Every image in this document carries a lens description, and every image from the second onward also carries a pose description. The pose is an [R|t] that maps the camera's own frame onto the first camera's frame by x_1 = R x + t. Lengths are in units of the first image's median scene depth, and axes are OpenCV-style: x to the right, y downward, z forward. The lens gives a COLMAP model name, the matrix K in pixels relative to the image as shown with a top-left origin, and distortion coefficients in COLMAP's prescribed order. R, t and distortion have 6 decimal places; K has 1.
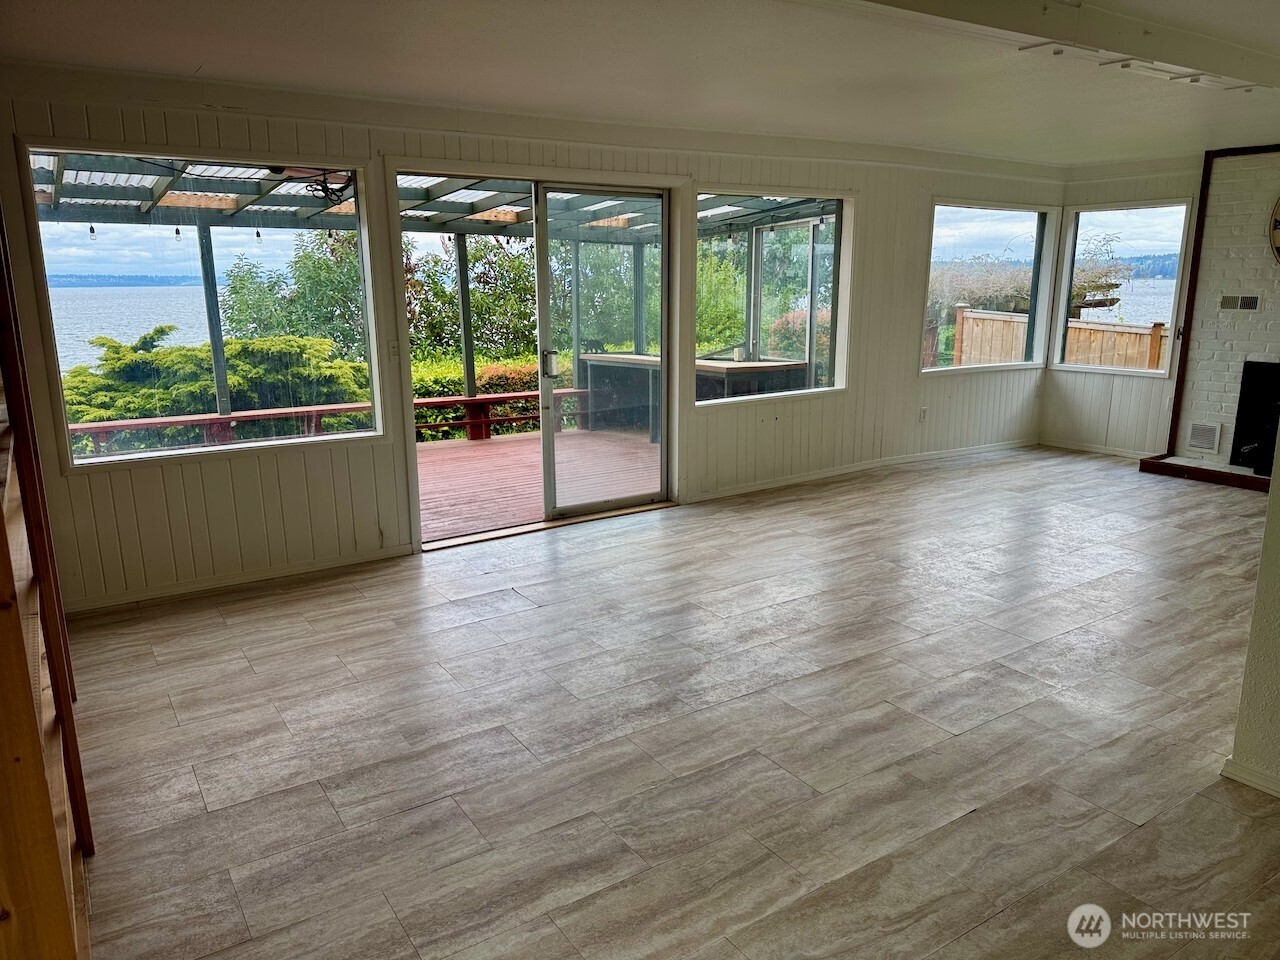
lens RADIAL K [[889.9, 0, 649.9], [0, 889.9, 481.2], [0, 0, 1]] dist [0.127572, -0.194971]
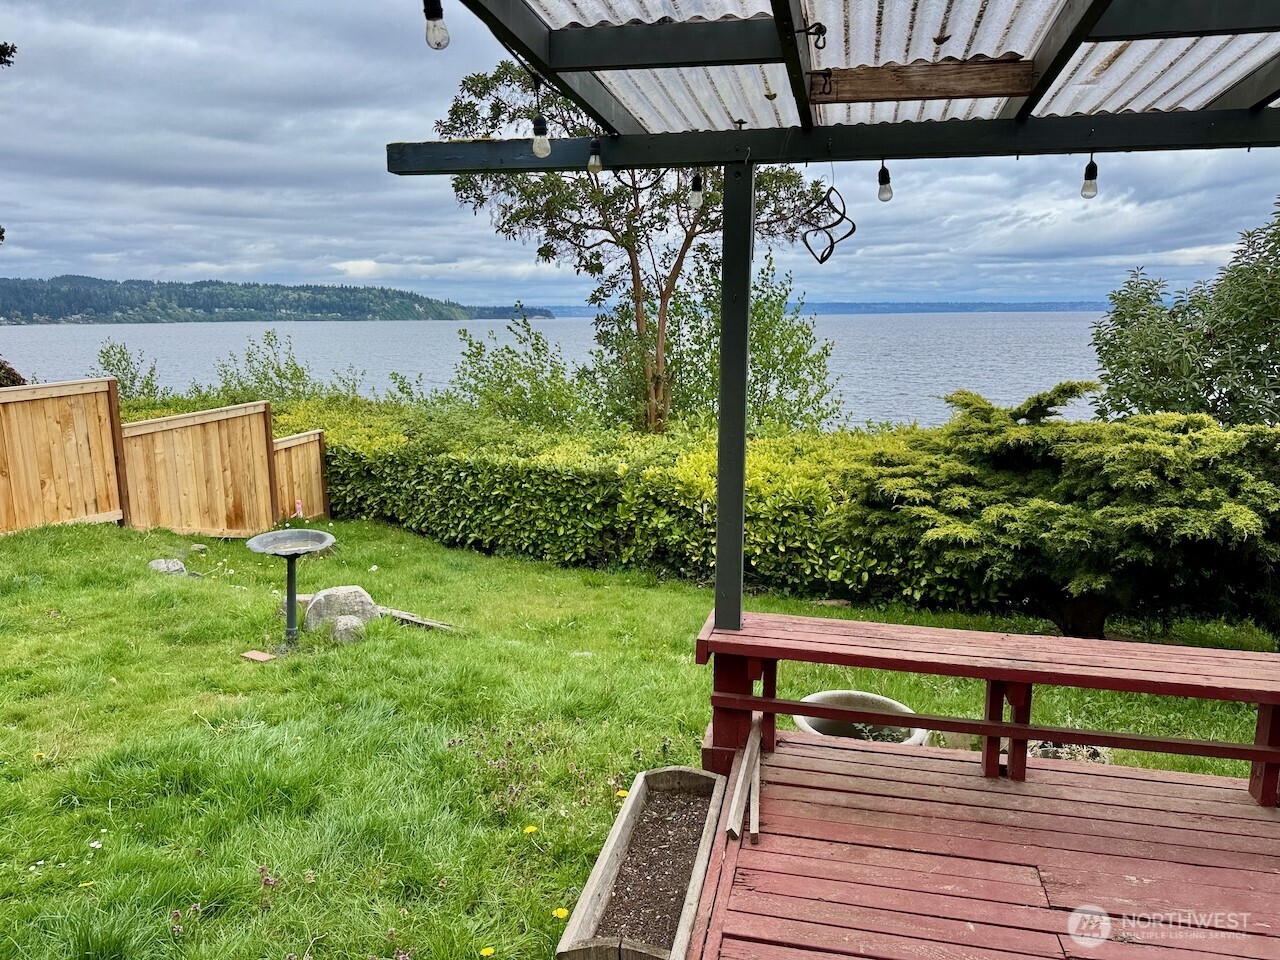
lens RADIAL K [[889.9, 0, 649.9], [0, 889.9, 481.2], [0, 0, 1]] dist [0.127572, -0.194971]
pose [[0.685165, 0.138756, -0.715050, -0.329554], [-0.158519, 0.986563, 0.039549, -0.097817], [0.710929, 0.086252, 0.697954, 0.452345]]
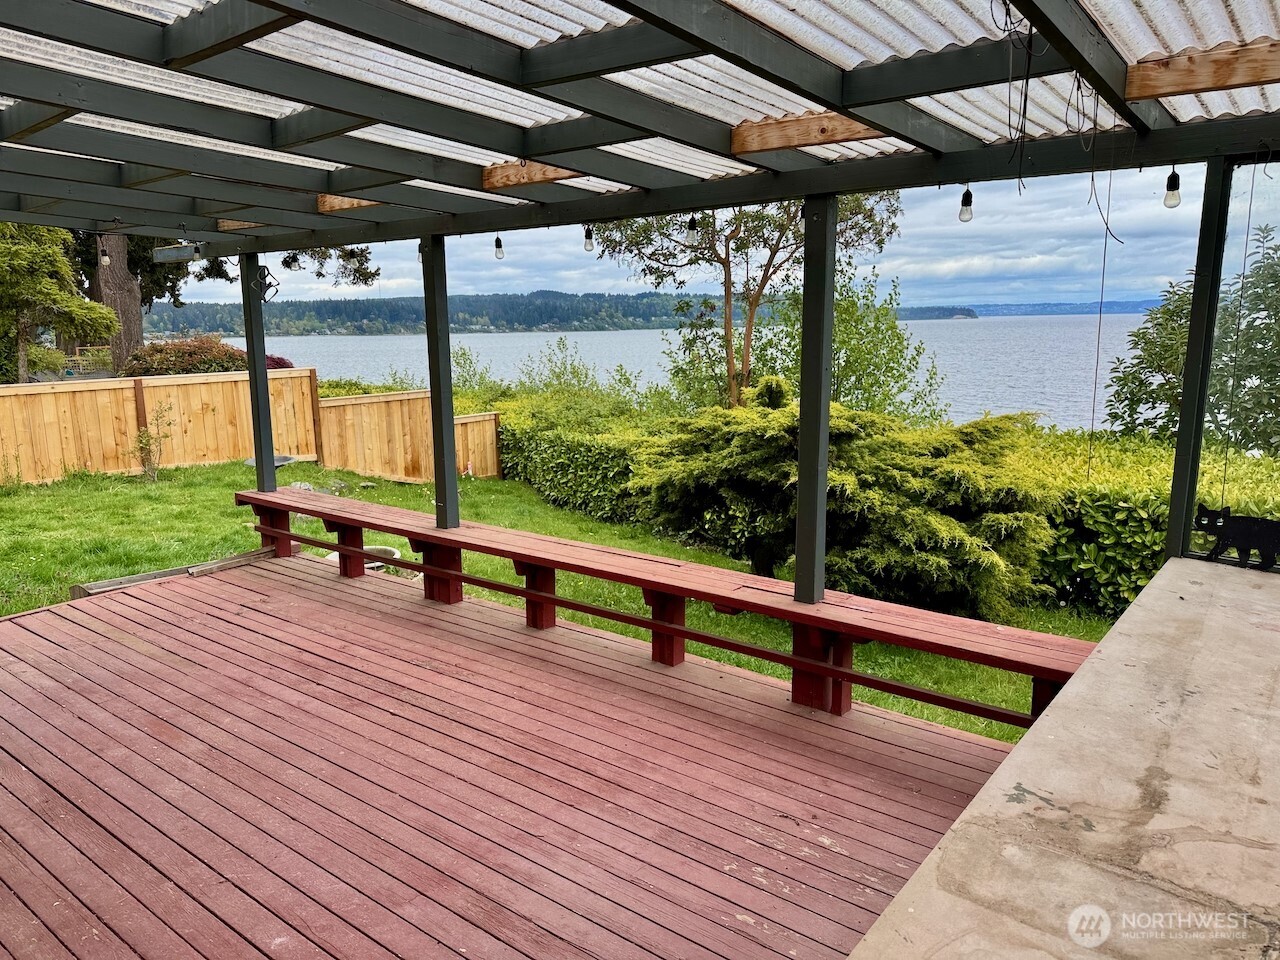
lens RADIAL K [[889.9, 0, 649.9], [0, 889.9, 481.2], [0, 0, 1]] dist [0.127572, -0.194971]
pose [[0.309362, 0.170263, -0.935578, 0.139356], [-0.193506, 0.974527, 0.113366, -0.167782], [0.931048, 0.145969, 0.334429, 0.743627]]
